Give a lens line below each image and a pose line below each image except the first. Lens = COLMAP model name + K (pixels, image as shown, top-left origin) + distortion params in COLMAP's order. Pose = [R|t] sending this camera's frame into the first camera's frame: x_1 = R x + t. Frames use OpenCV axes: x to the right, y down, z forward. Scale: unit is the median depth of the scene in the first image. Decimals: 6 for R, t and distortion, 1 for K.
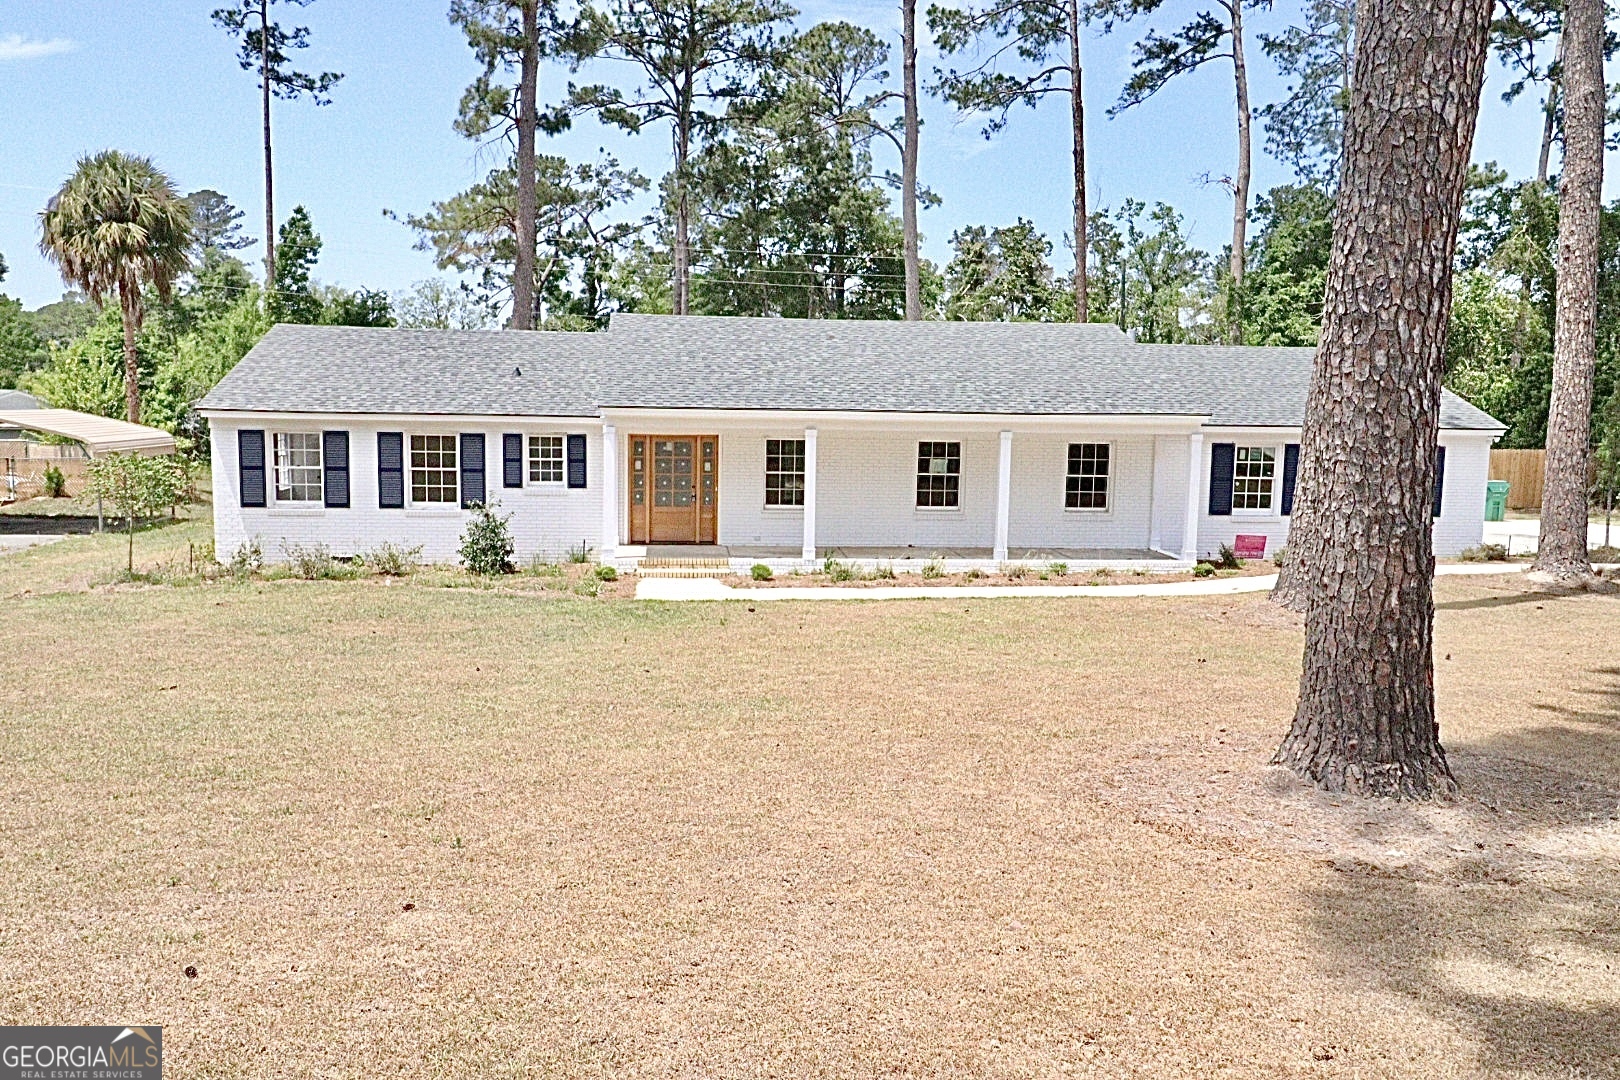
lens RADIAL K [[1281.1, 0, 810.0], [0, 1281.1, 540.0], [0, 0, 1]] dist [0.013688, 0.003125]
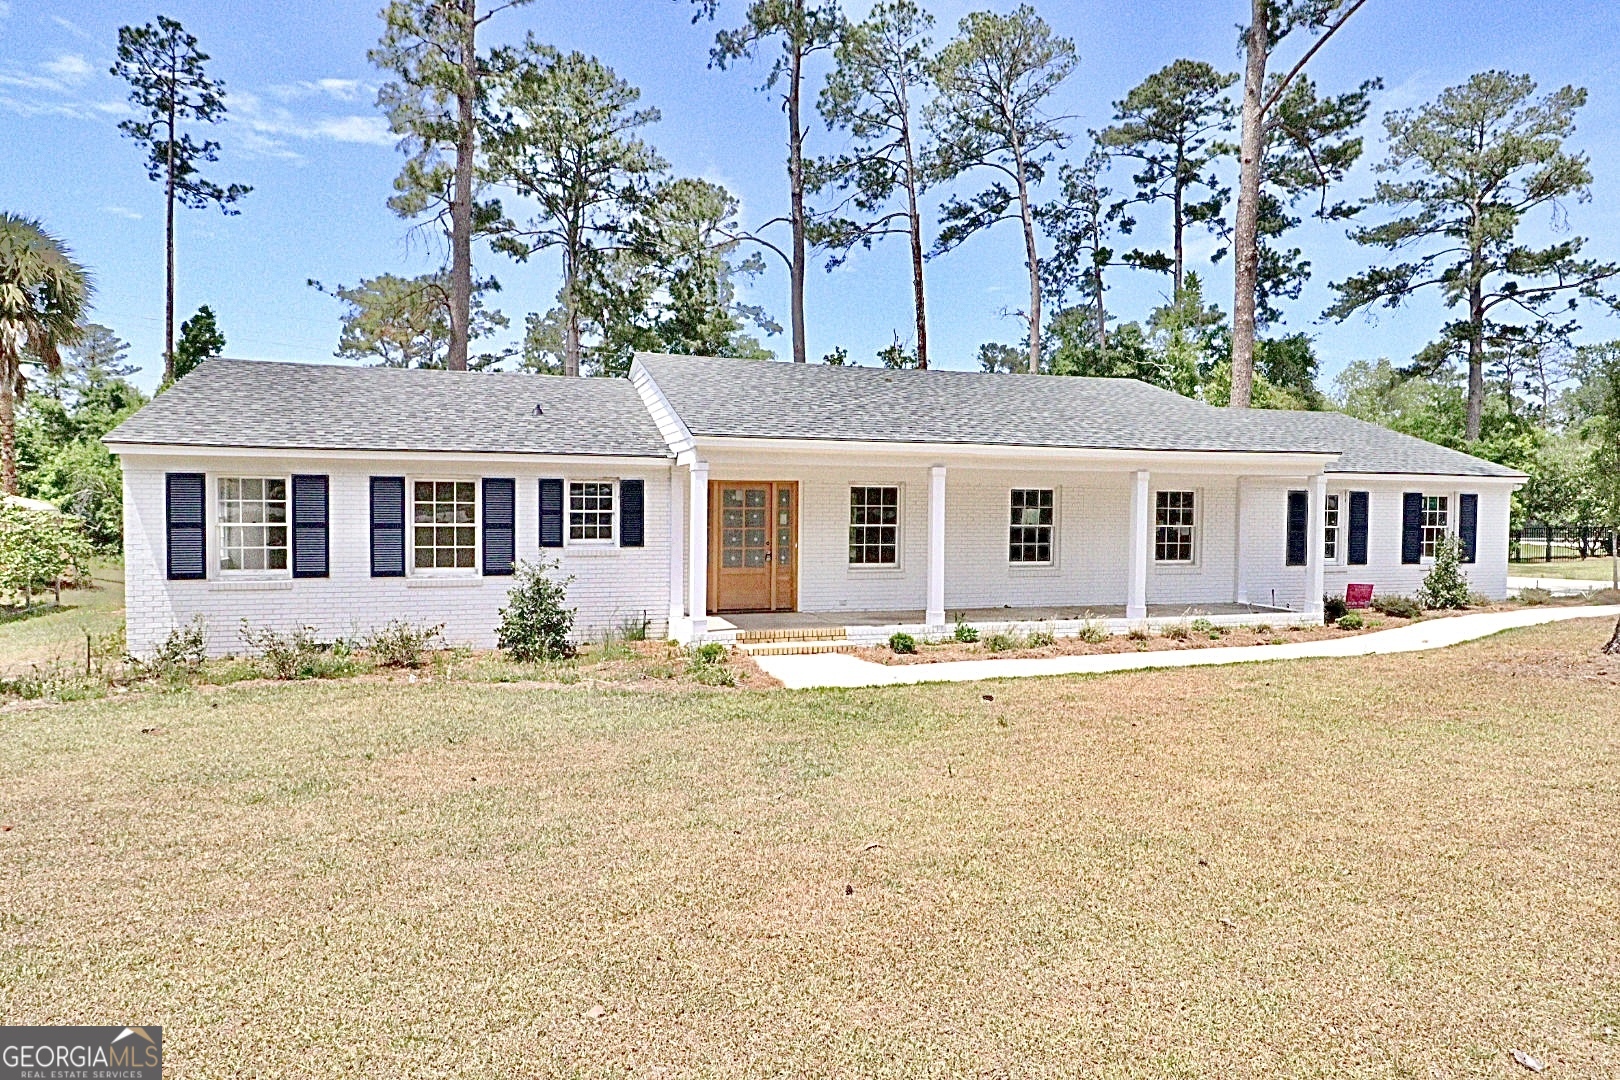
lens RADIAL K [[965.0, 0, 810.0], [0, 965.0, 540.0], [0, 0, 1]] dist [-0.001653, 0.018990]
pose [[0.979611, -0.016151, 0.200254, -0.186520], [0.030783, 0.997060, -0.070169, 0.001299], [-0.198532, 0.074903, 0.977228, 0.372685]]
